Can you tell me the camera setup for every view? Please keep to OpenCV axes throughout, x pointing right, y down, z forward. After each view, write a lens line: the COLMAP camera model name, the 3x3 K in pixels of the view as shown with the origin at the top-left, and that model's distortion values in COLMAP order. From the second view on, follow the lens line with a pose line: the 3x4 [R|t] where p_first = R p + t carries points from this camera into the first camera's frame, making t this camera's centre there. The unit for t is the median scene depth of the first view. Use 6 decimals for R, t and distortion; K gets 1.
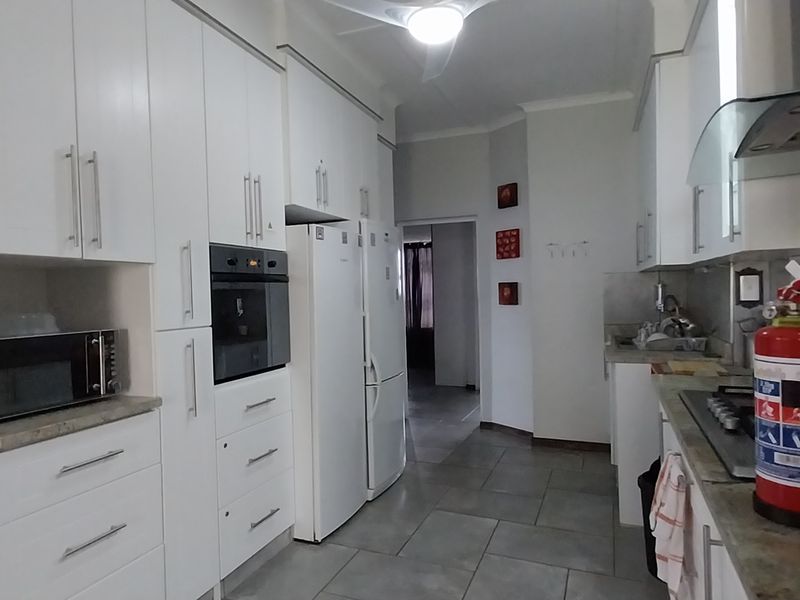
lens RADIAL K [[515.9, 0, 388.0], [0, 515.9, 302.0], [0, 0, 1]] dist [0.003719, 0.003134]
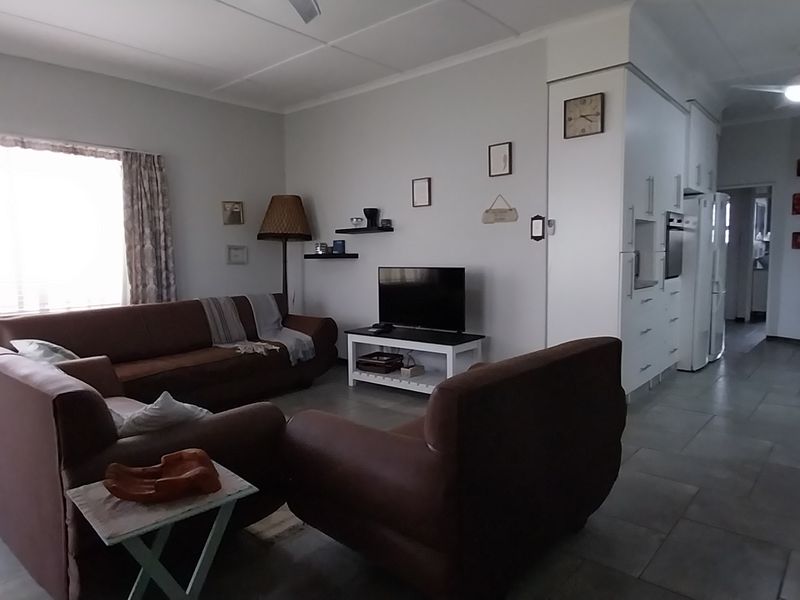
lens RADIAL K [[503.2, 0, 400.0], [0, 503.2, 300.0], [0, 0, 1]] dist [0.002057, -0.002218]
pose [[0.939998, 0.039104, -0.338932, -0.441705], [-0.010243, 0.996197, 0.086526, 0.052129], [0.341027, -0.077862, 0.936824, -0.877873]]
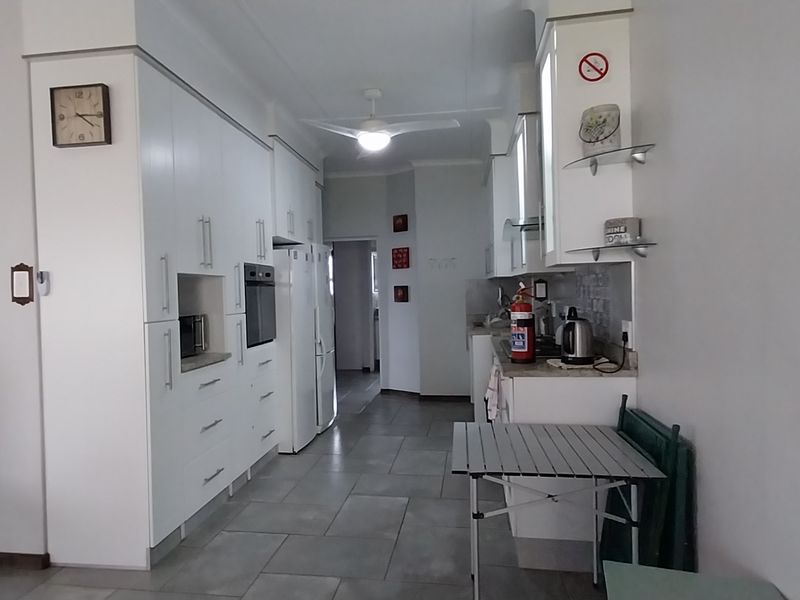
lens RADIAL K [[515.9, 0, 388.0], [0, 515.9, 302.0], [0, 0, 1]] dist [0.003719, 0.003134]
pose [[0.970114, -0.005636, 0.242582, -0.202072], [0.006421, 0.999976, -0.002447, 0.012261], [-0.242563, 0.003931, 0.970128, -0.489264]]
